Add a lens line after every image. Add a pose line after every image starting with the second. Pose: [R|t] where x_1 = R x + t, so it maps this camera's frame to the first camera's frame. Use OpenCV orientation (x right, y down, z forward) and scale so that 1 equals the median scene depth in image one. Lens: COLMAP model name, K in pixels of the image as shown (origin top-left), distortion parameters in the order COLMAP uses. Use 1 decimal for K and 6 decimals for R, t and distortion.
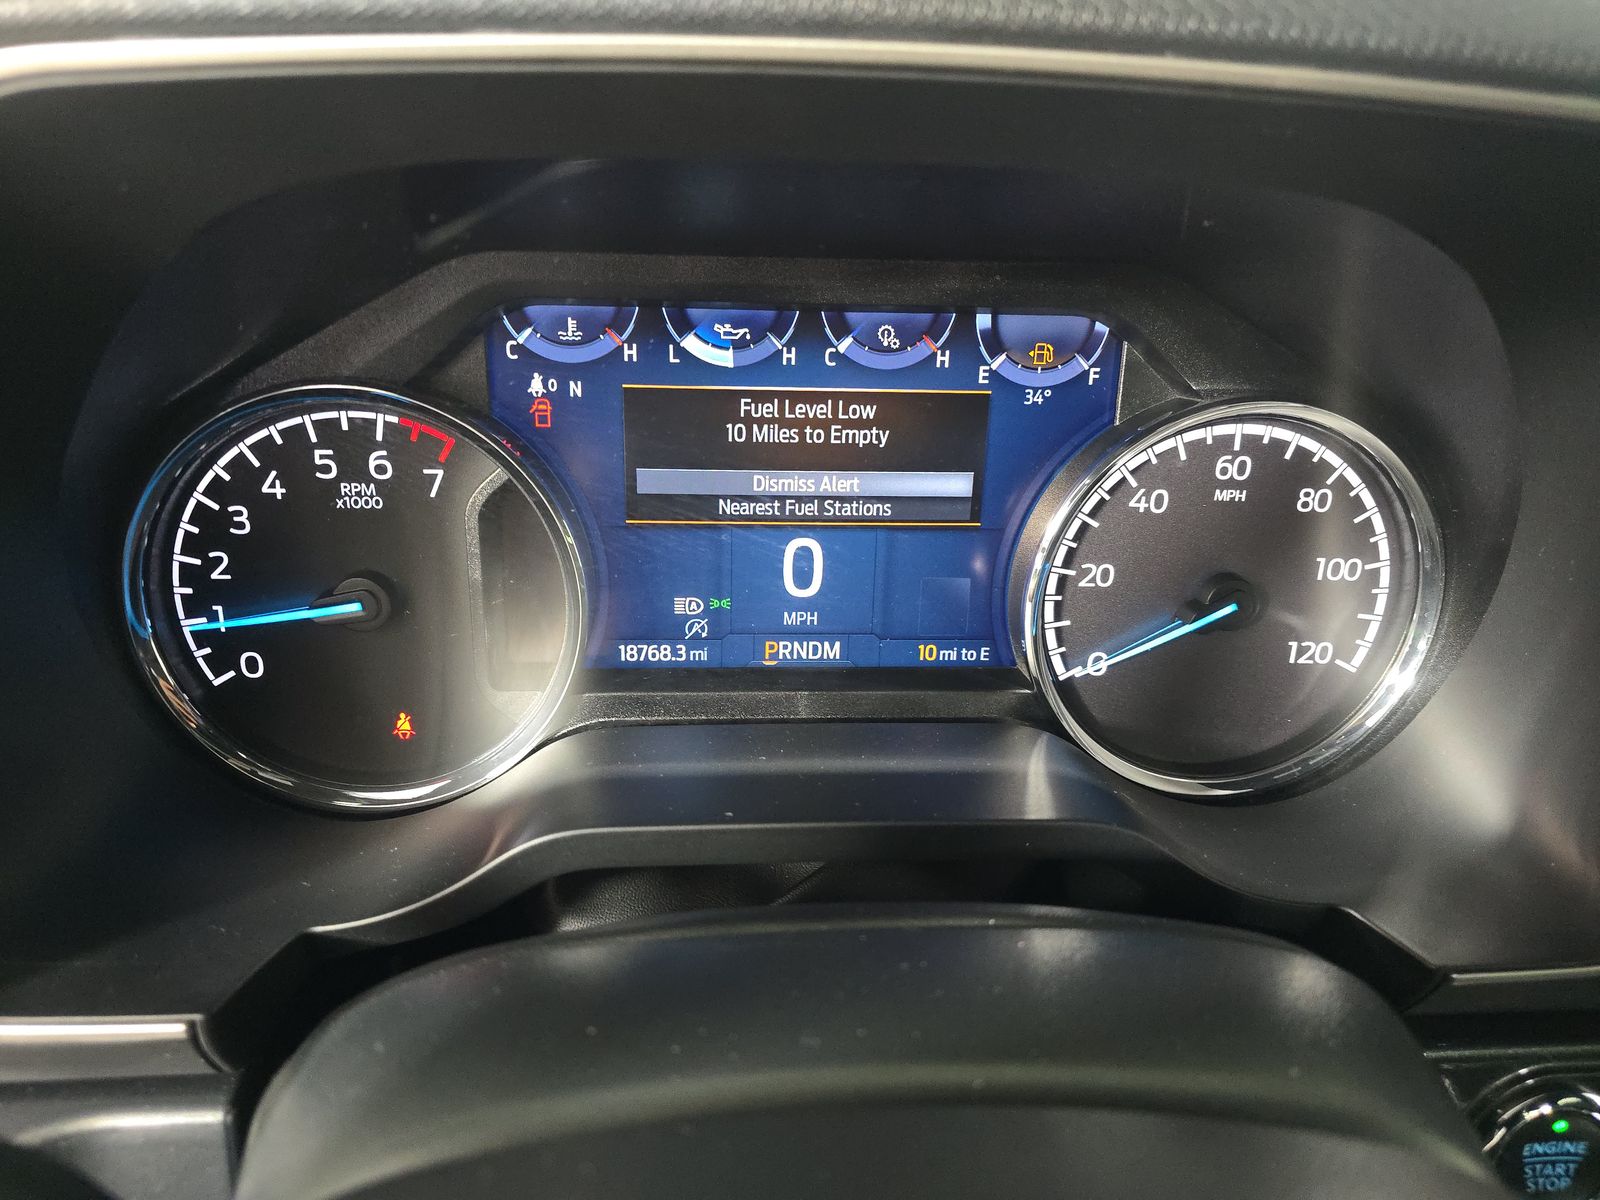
lens RADIAL K [[1074.5, 0, 788.6], [0, 1074.5, 610.6], [0, 0, 1]] dist [0.025356, -0.043198]
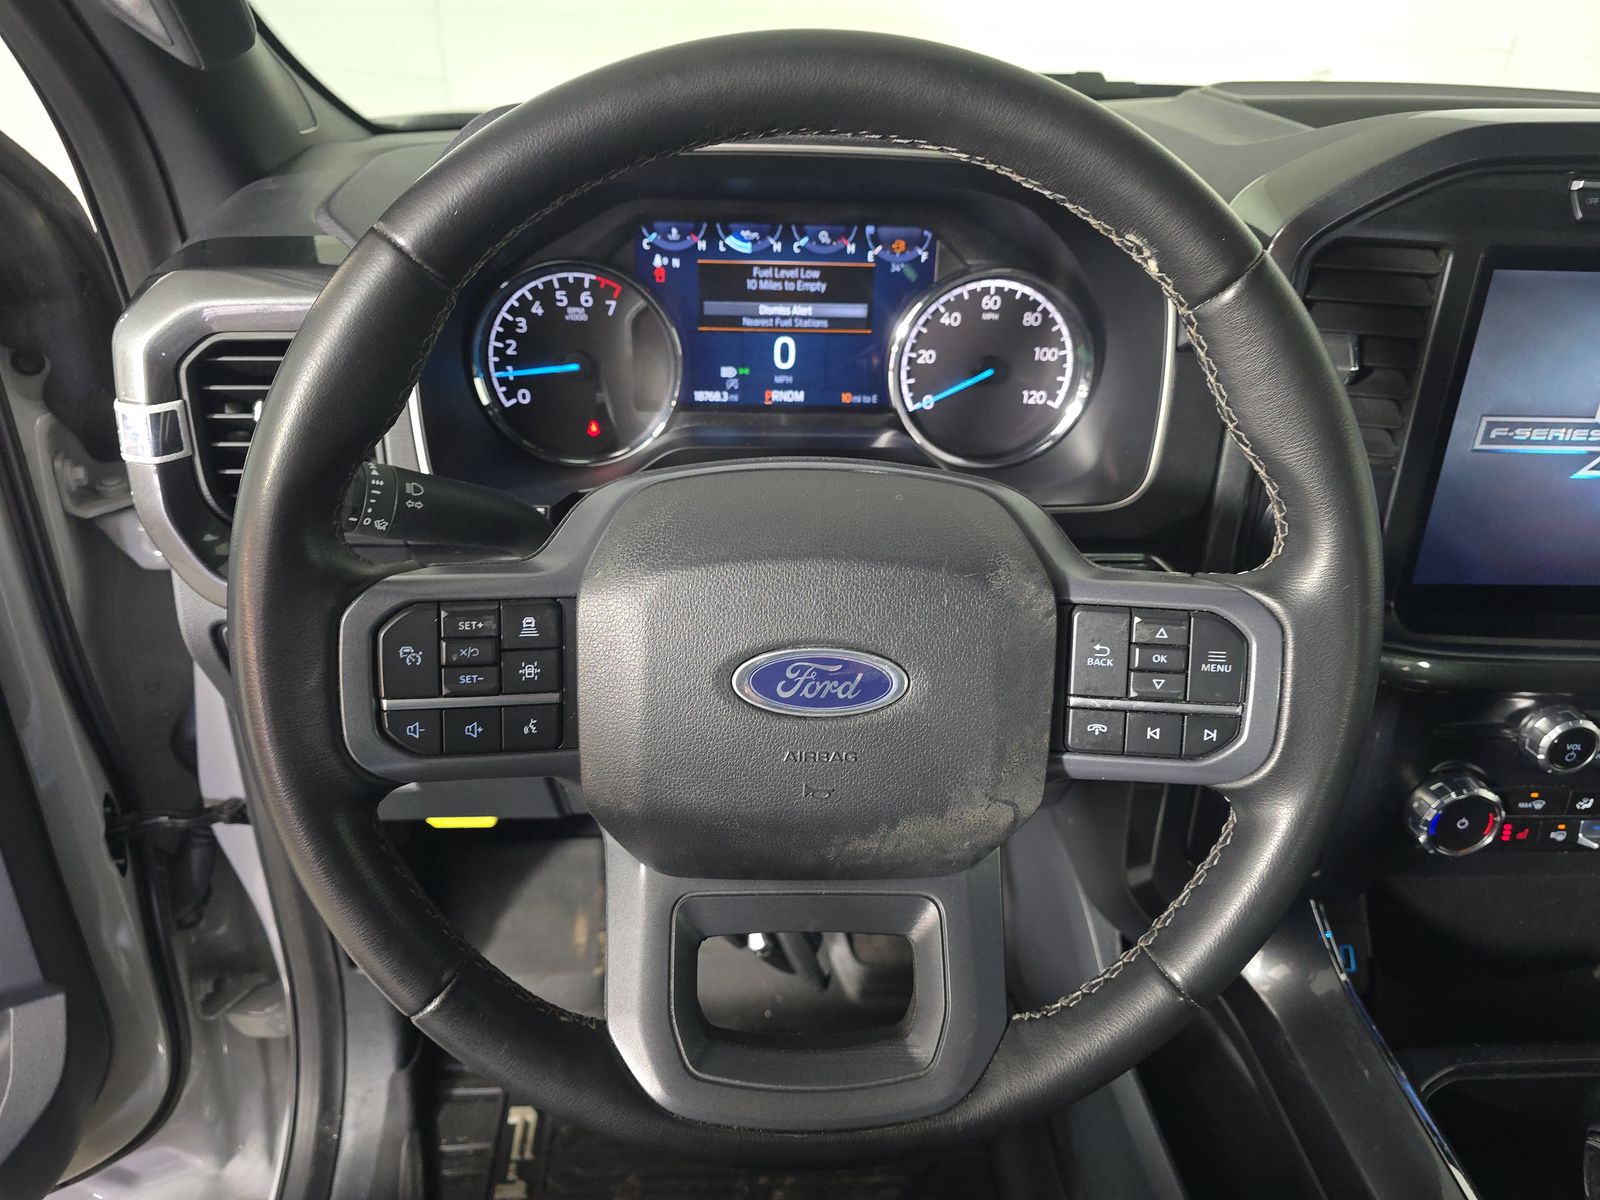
lens RADIAL K [[1074.5, 0, 788.6], [0, 1074.5, 610.6], [0, 0, 1]] dist [0.025356, -0.043198]
pose [[0.999669, 0.010822, -0.023352, 0.077753], [-0.007768, 0.991860, 0.127097, 0.195101], [0.024537, -0.126874, 0.991615, -1.142372]]
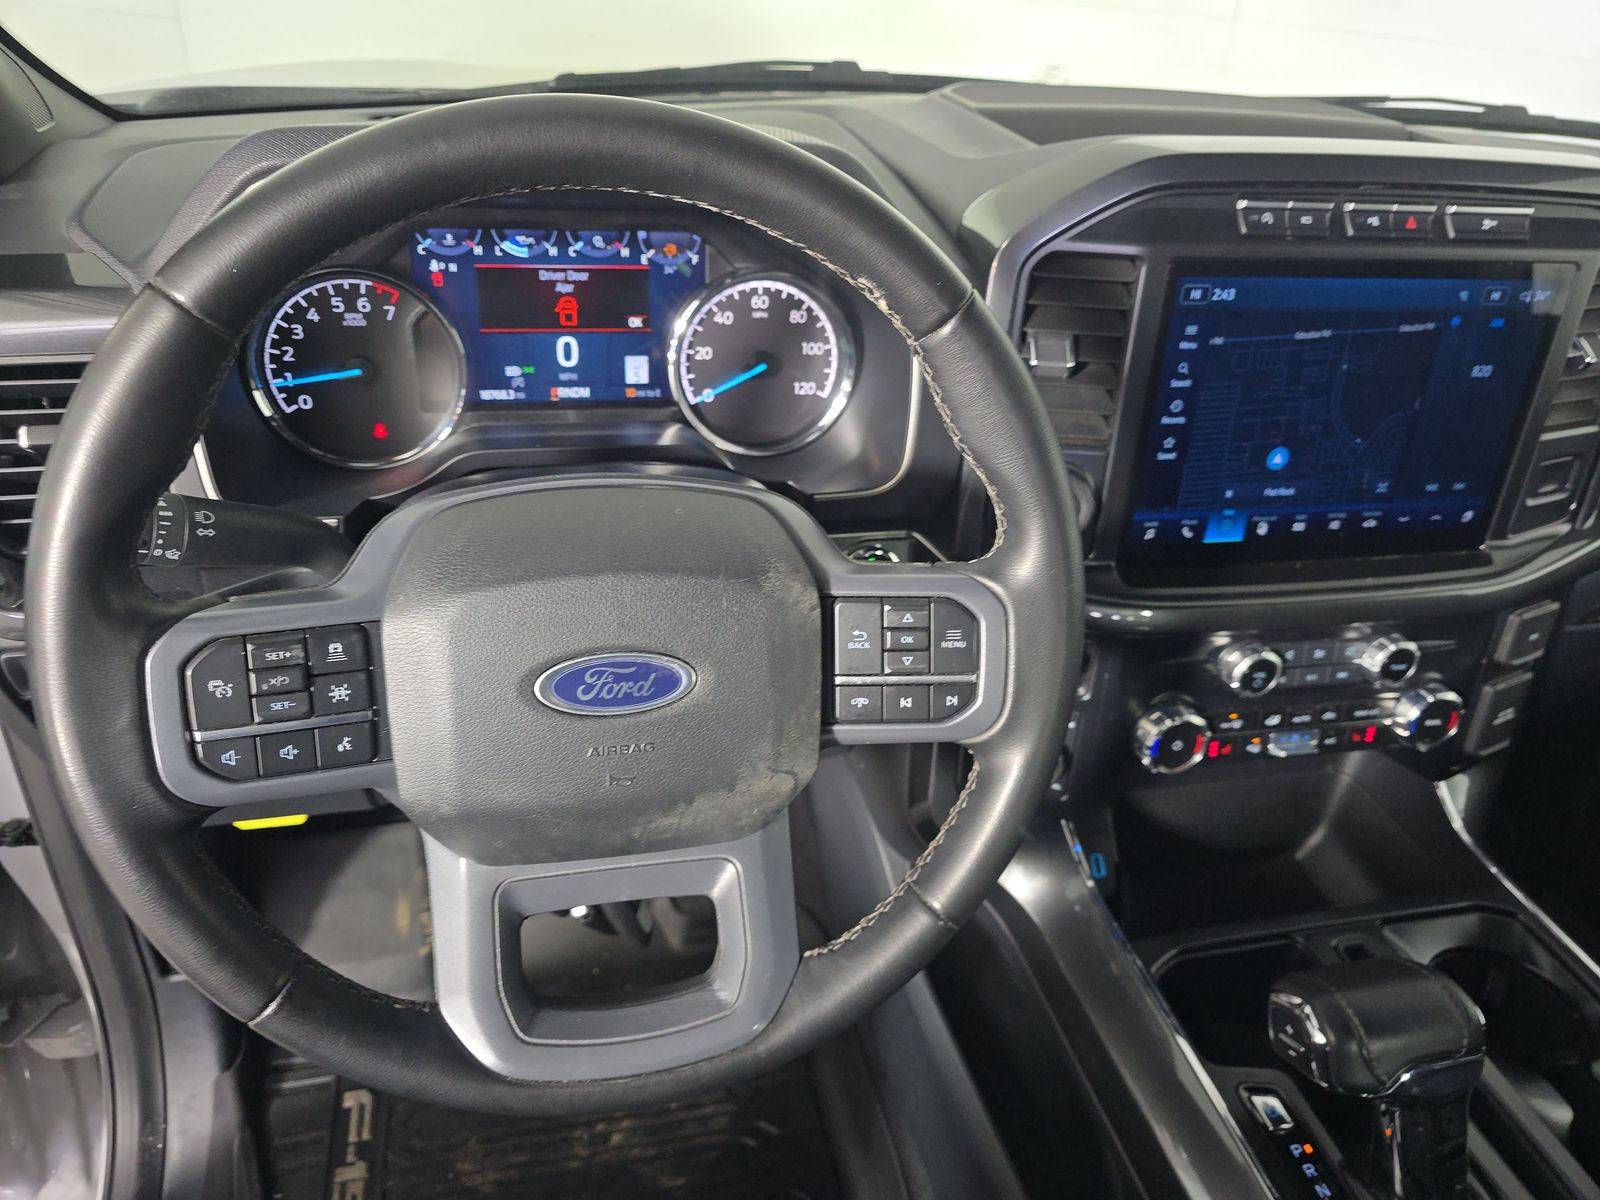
lens RADIAL K [[1074.5, 0, 788.6], [0, 1074.5, 610.6], [0, 0, 1]] dist [0.025356, -0.043198]
pose [[0.987181, -0.052409, 0.150756, 0.101906], [0.025183, 0.983865, 0.177129, 0.102646], [-0.157607, -0.171062, 0.972573, -1.290204]]
